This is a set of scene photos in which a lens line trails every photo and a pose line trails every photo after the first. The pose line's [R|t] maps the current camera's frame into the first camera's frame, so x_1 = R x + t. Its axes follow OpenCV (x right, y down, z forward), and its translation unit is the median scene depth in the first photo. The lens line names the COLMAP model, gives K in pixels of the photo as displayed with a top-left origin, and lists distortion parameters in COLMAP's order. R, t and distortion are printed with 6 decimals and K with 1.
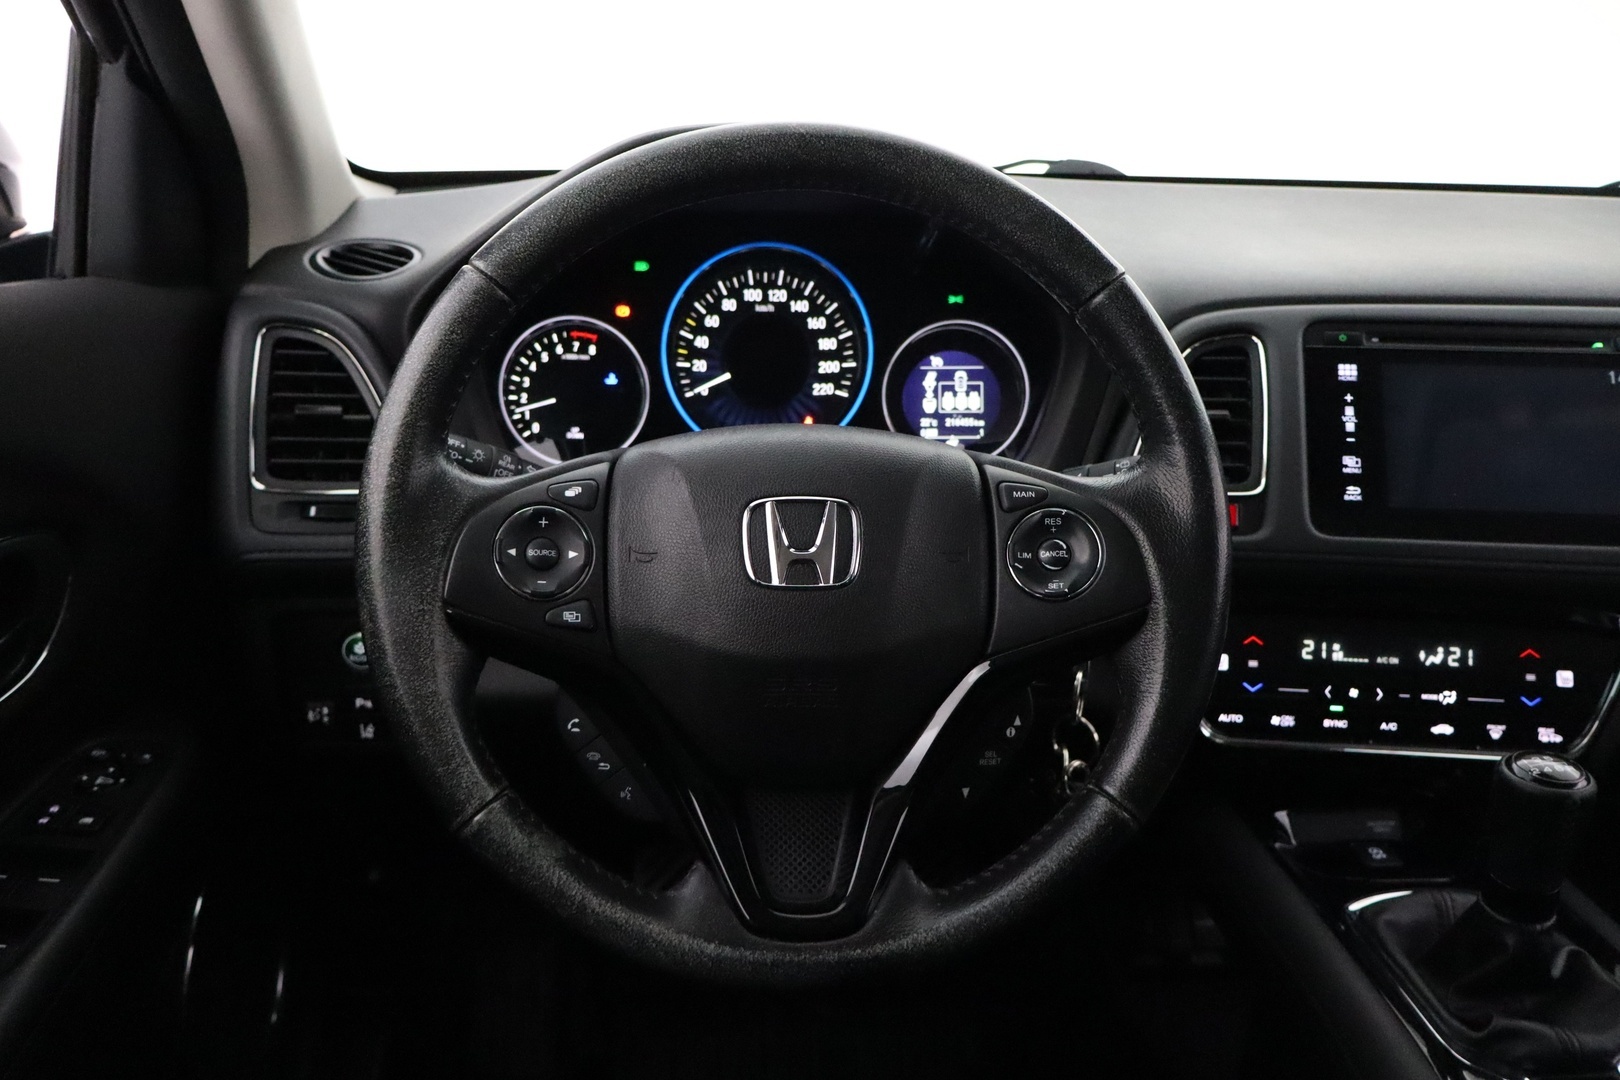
lens RADIAL K [[1394.6, 0, 814.1], [0, 1394.6, 531.1], [0, 0, 1]] dist [0.010448, 0.010660]
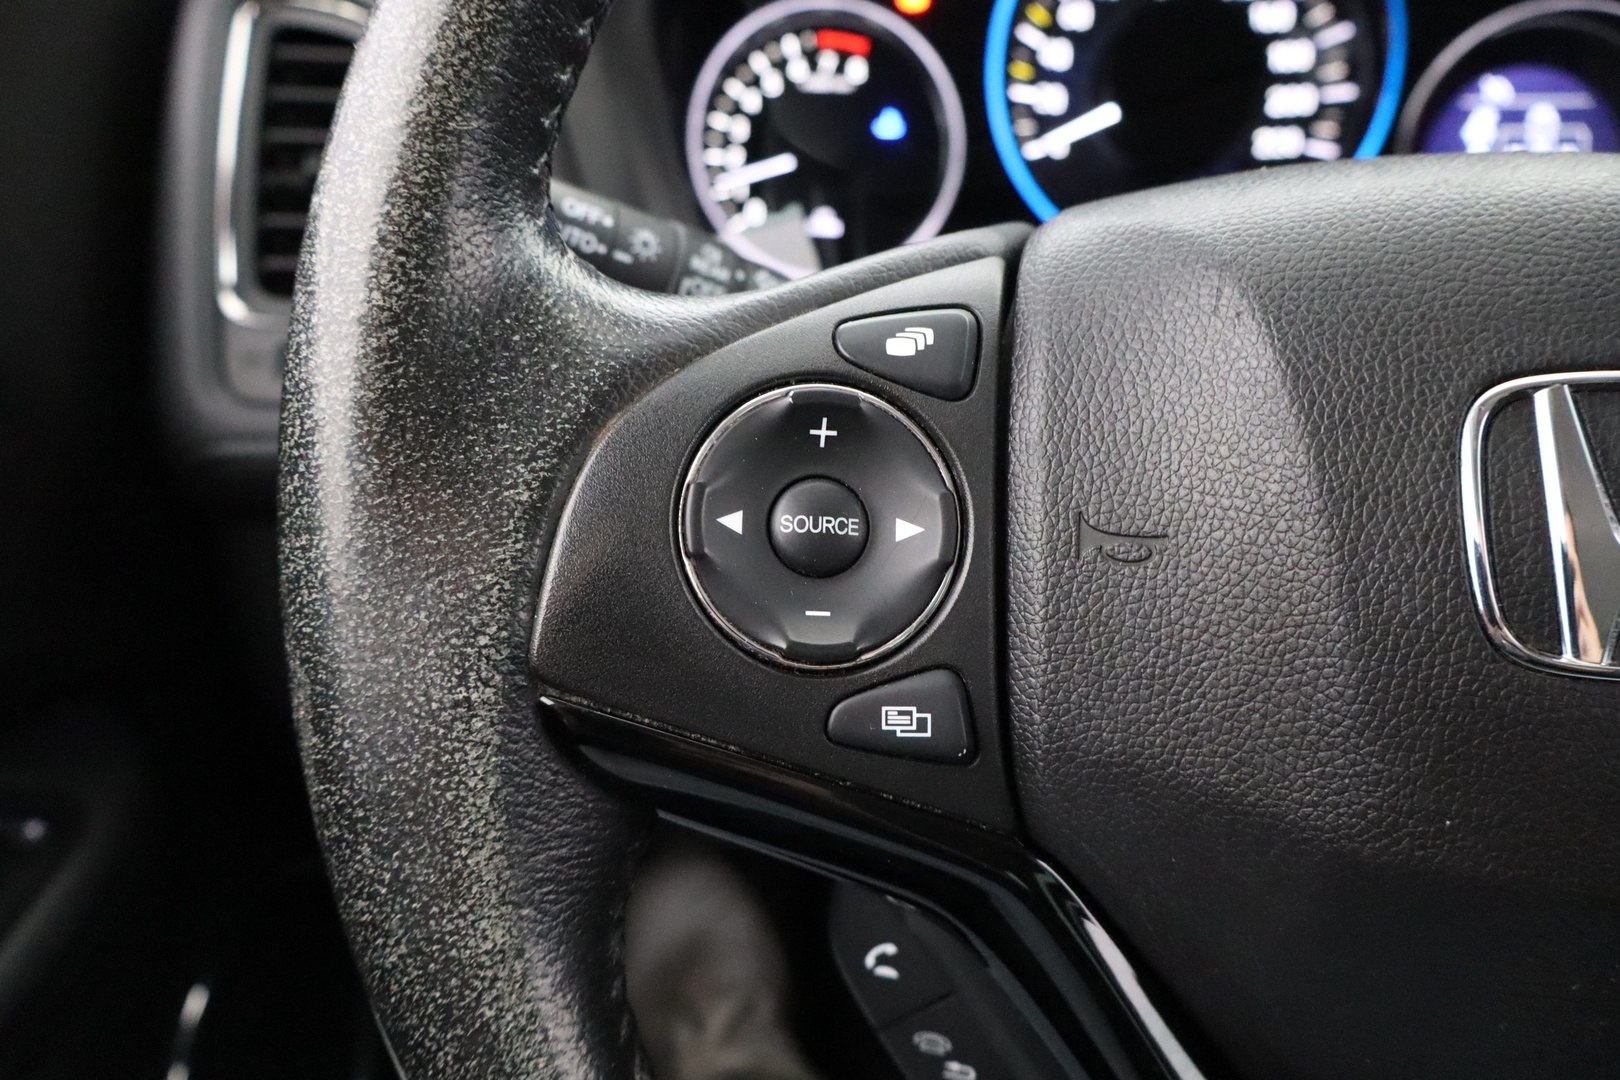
lens RADIAL K [[1394.6, 0, 814.2], [0, 1394.6, 546.4], [0, 0, 1]] dist [0.010448, 0.010660]
pose [[0.991284, 0.036366, -0.126627, -0.100114], [-0.019422, 0.990985, 0.132555, -0.015743], [0.130306, -0.128940, 0.983054, 0.436270]]
